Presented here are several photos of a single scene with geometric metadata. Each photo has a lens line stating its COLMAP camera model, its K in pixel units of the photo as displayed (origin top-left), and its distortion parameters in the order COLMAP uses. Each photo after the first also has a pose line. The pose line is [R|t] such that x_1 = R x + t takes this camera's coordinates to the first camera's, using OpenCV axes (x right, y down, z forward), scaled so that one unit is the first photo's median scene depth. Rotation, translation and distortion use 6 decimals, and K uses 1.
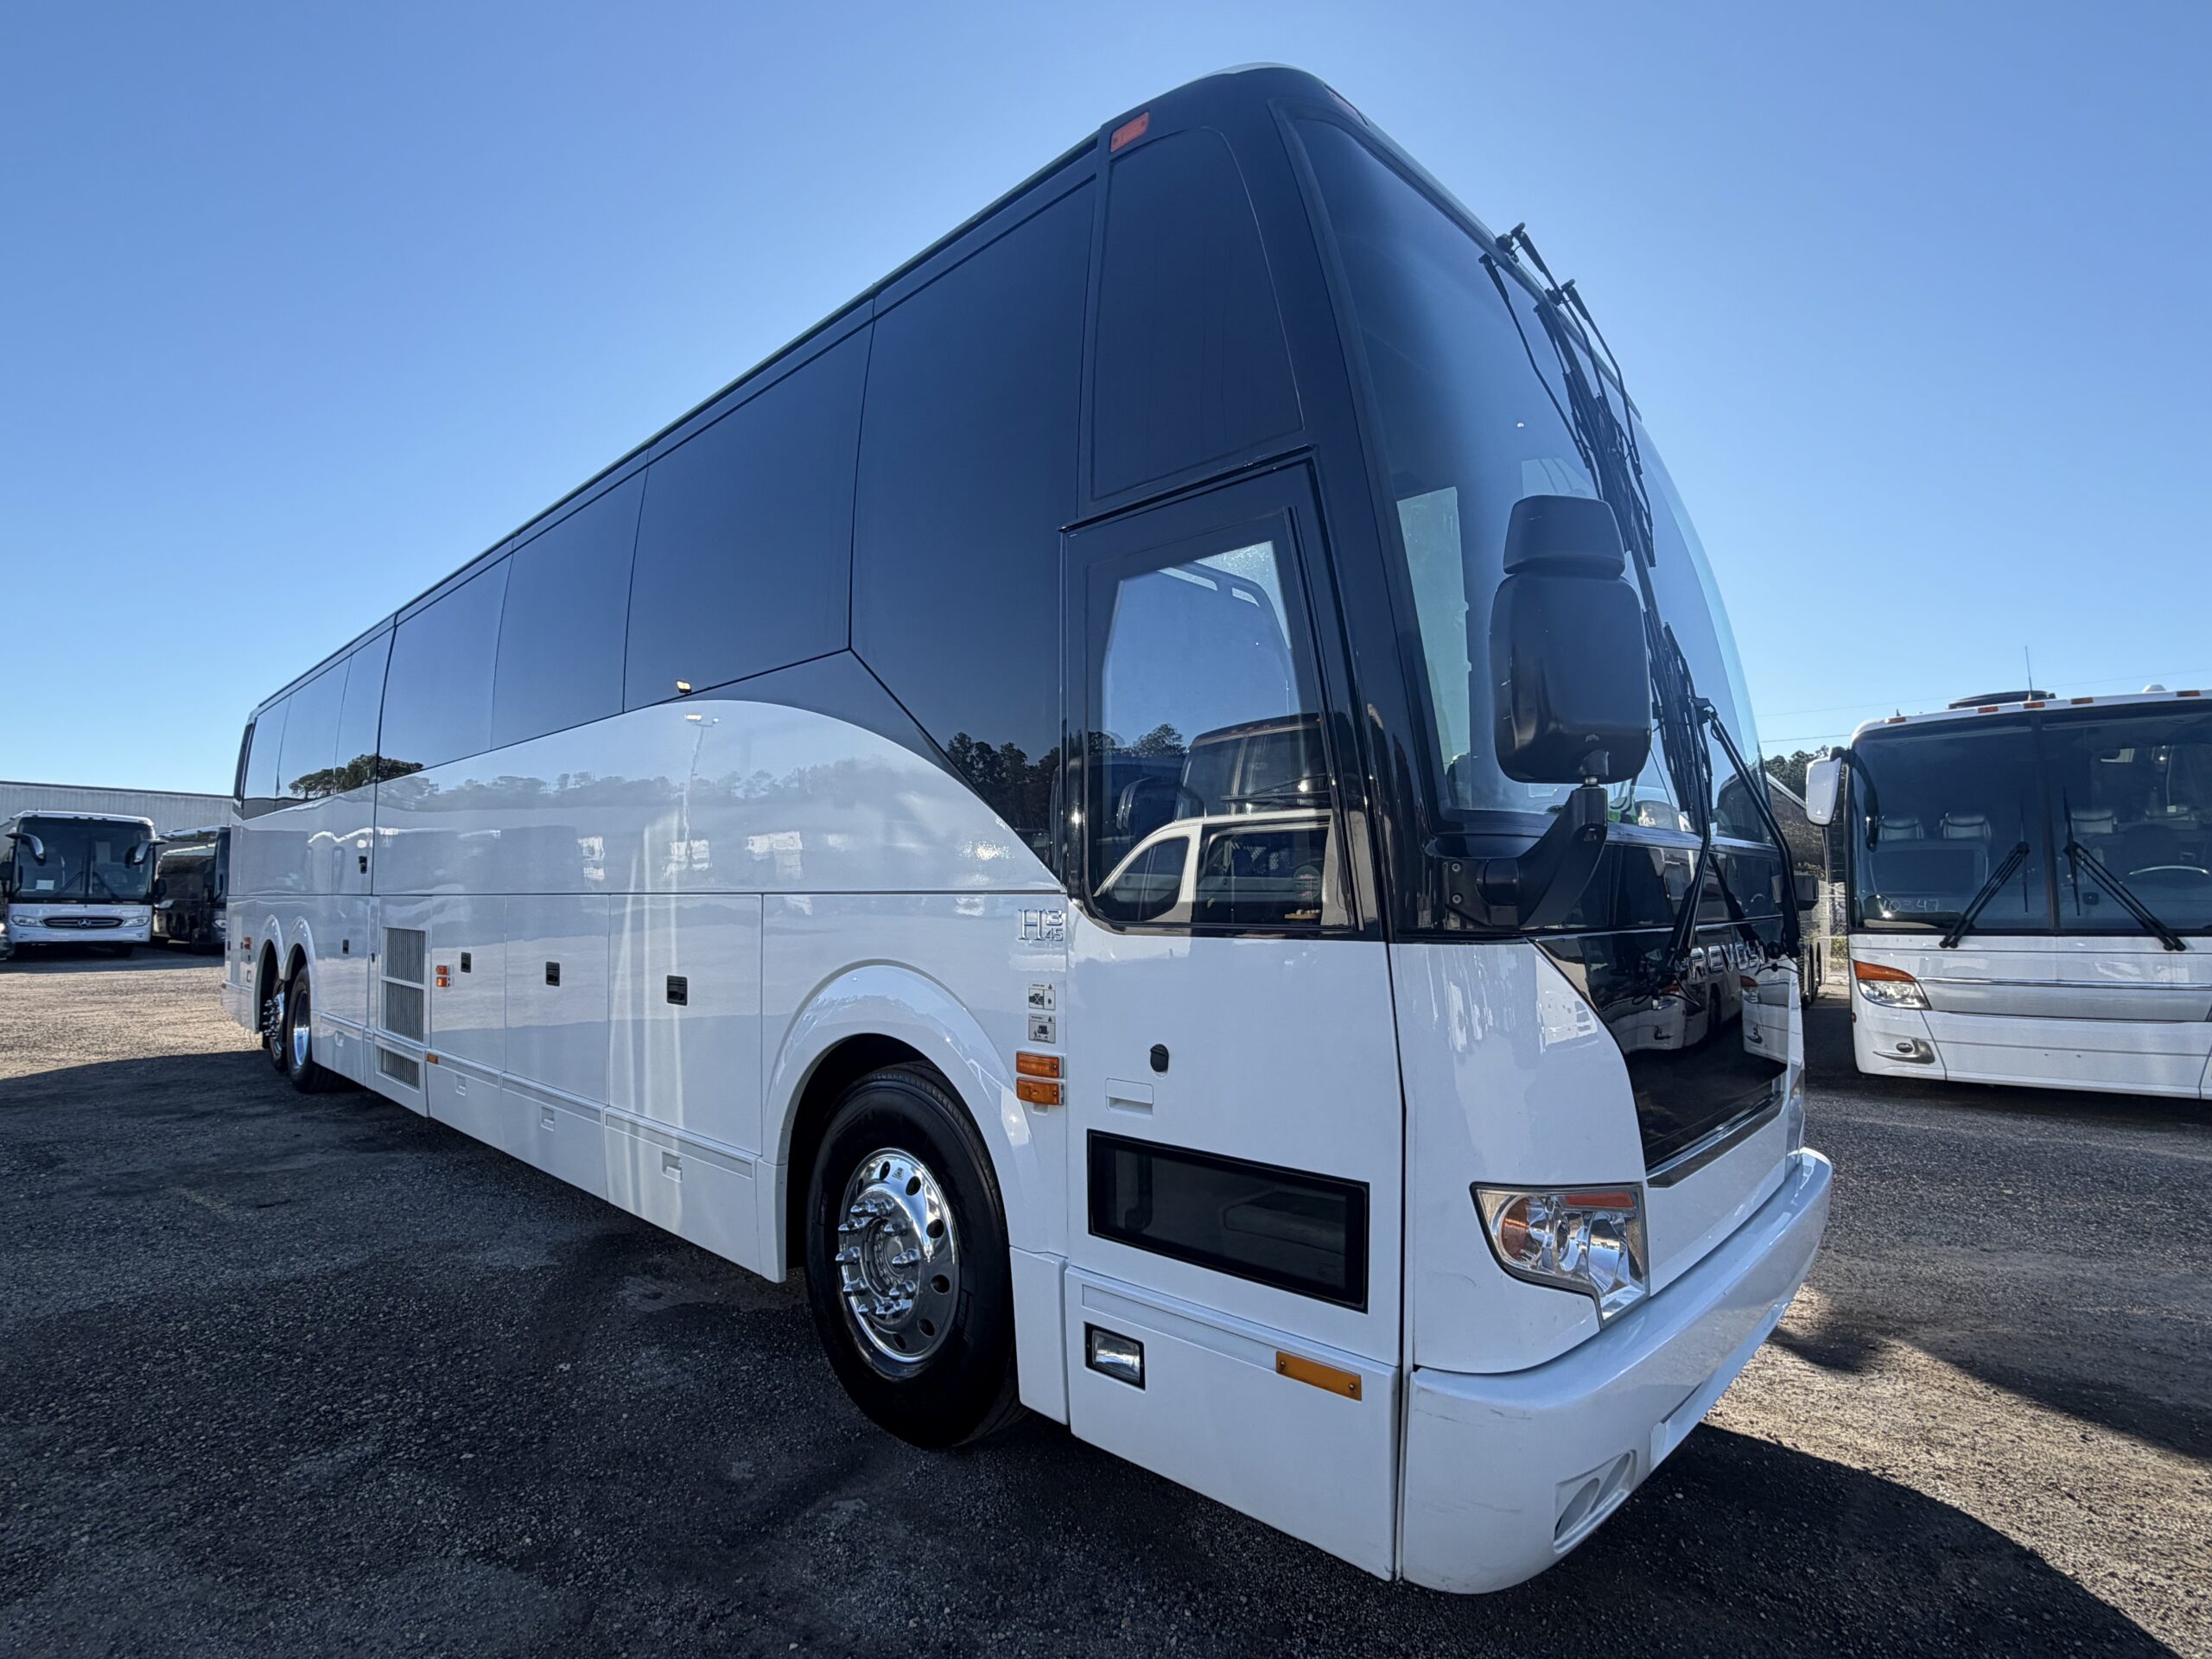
lens RADIAL K [[1079.0, 0, 1106.0], [0, 1079.0, 829.5], [0, 0, 1]] dist [-0.001123, -0.000153]
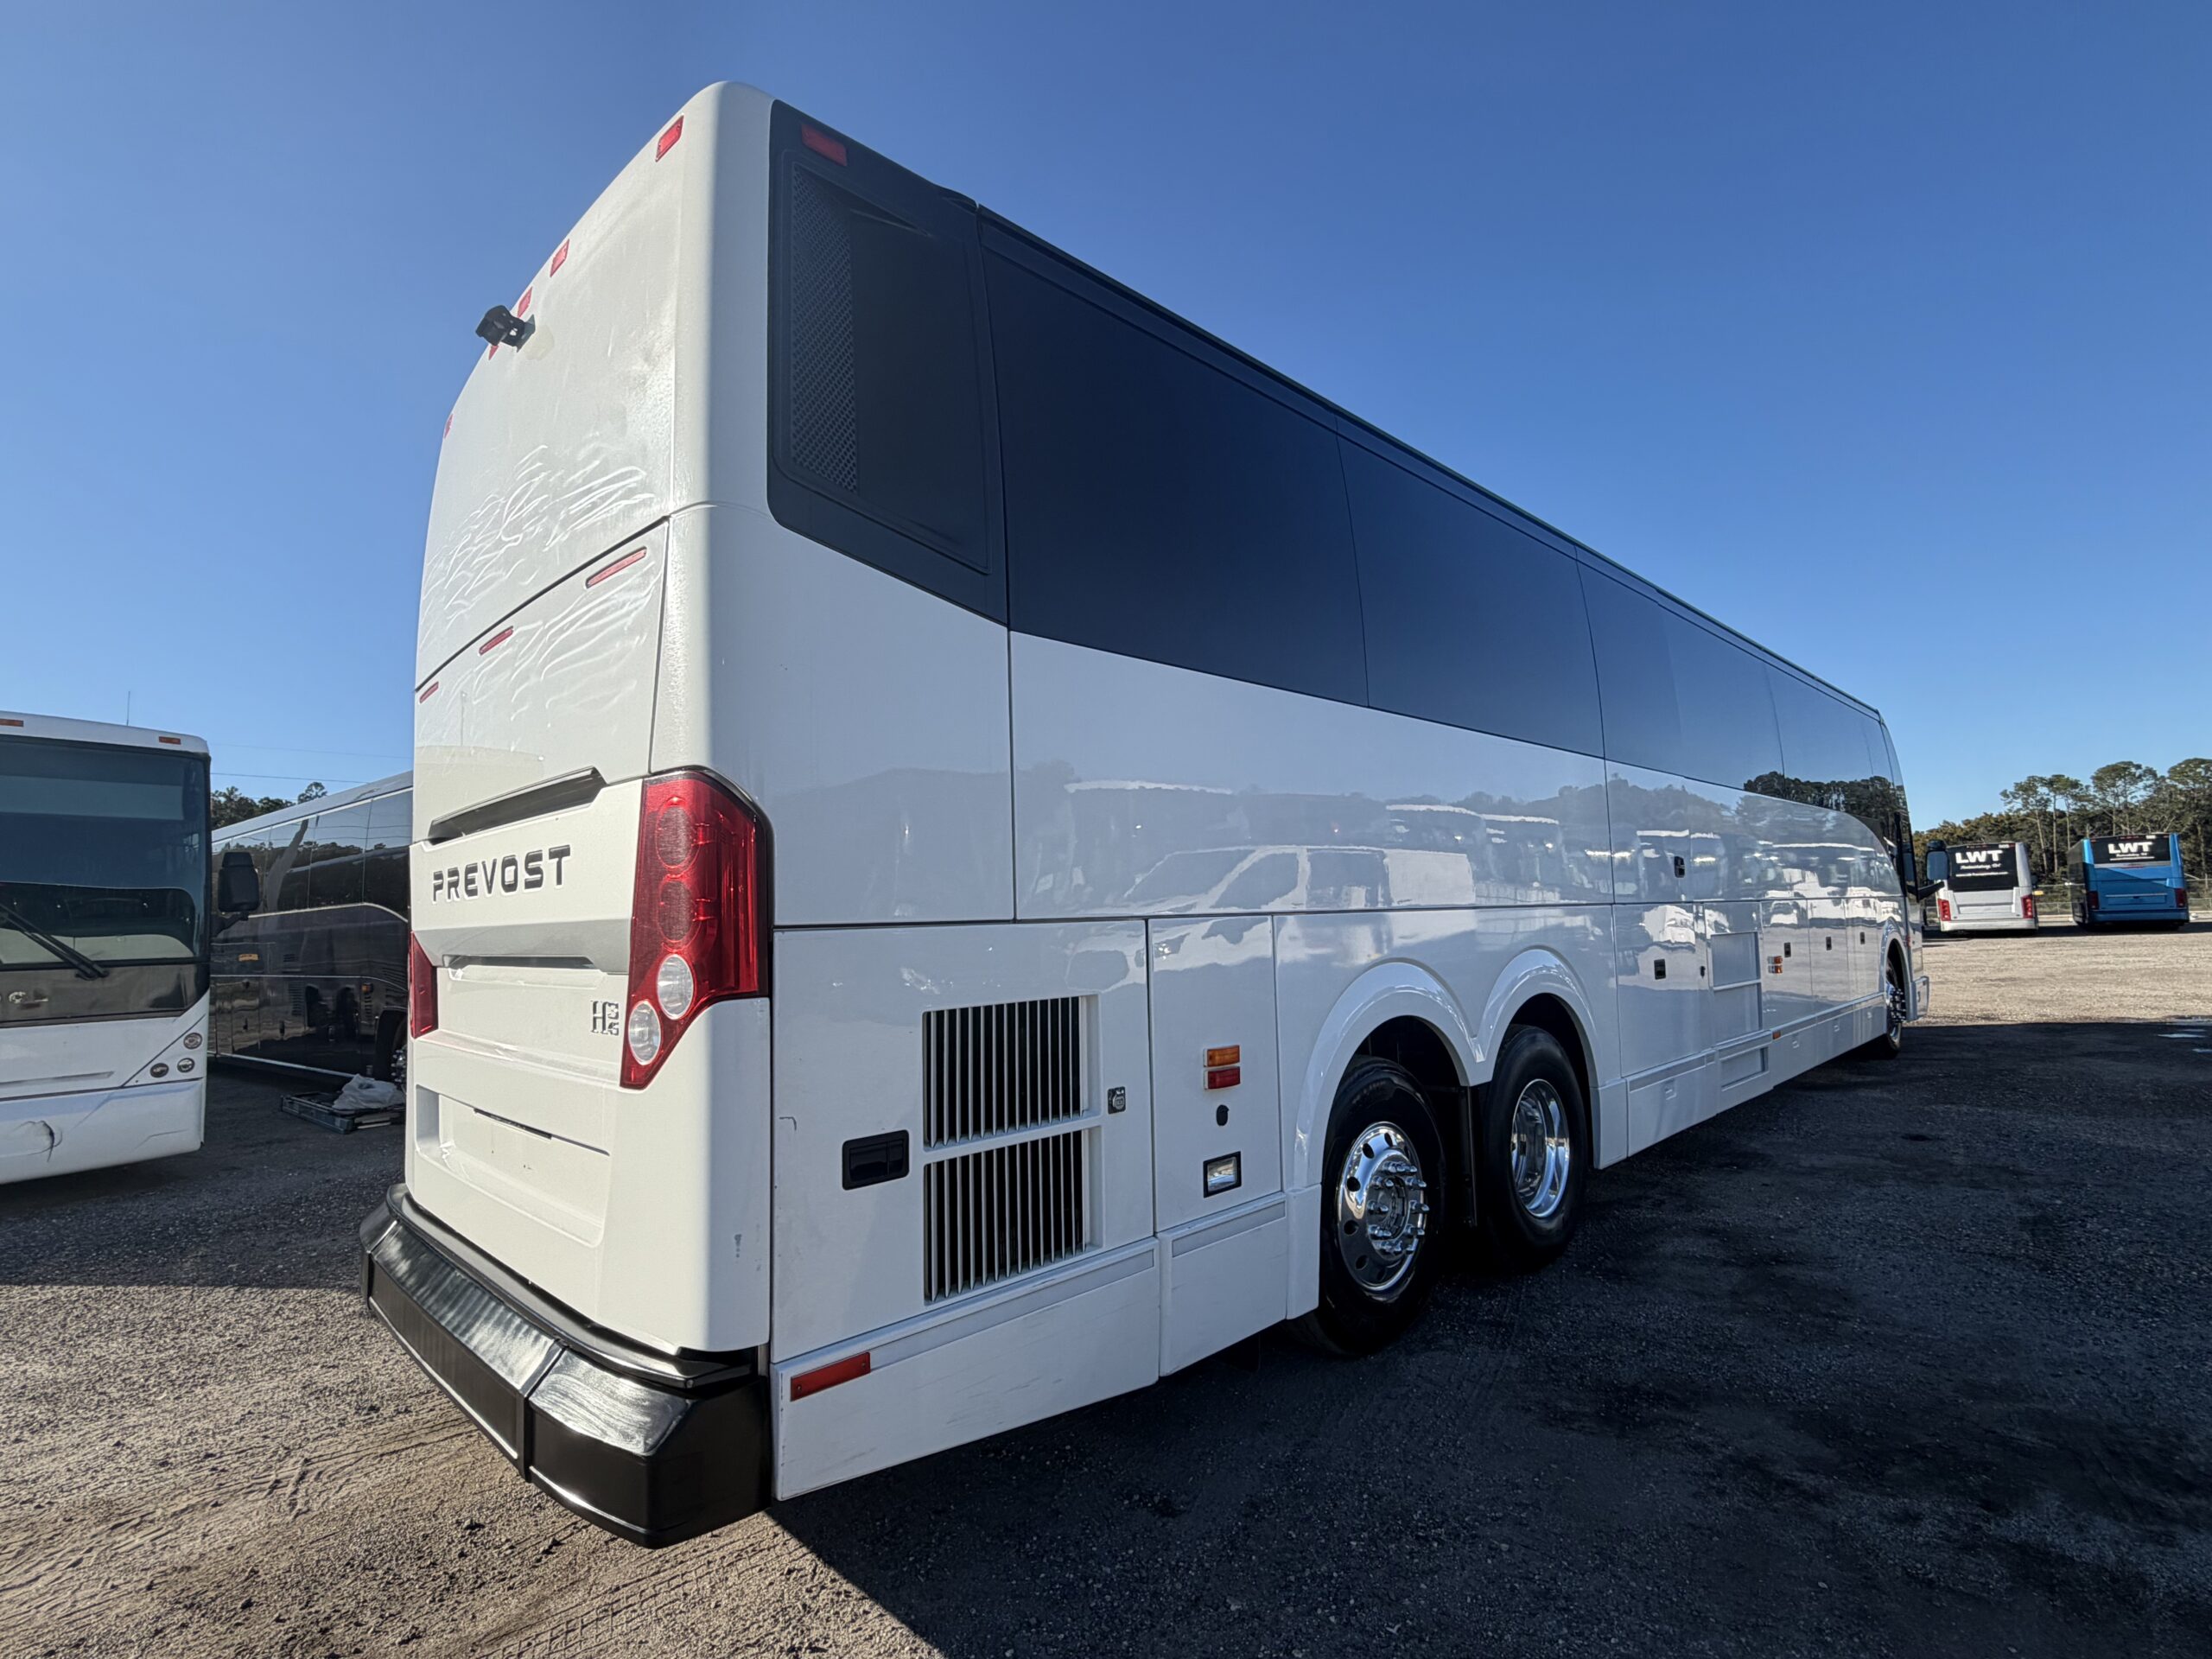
lens RADIAL K [[1079.0, 0, 1106.0], [0, 1079.0, 829.5], [0, 0, 1]] dist [-0.001123, -0.000153]
pose [[0.027670, 0.063281, 0.997612, -1.308096], [-0.049658, 0.996849, -0.061855, 0.069482], [-0.998383, -0.047828, 0.030725, 1.222211]]
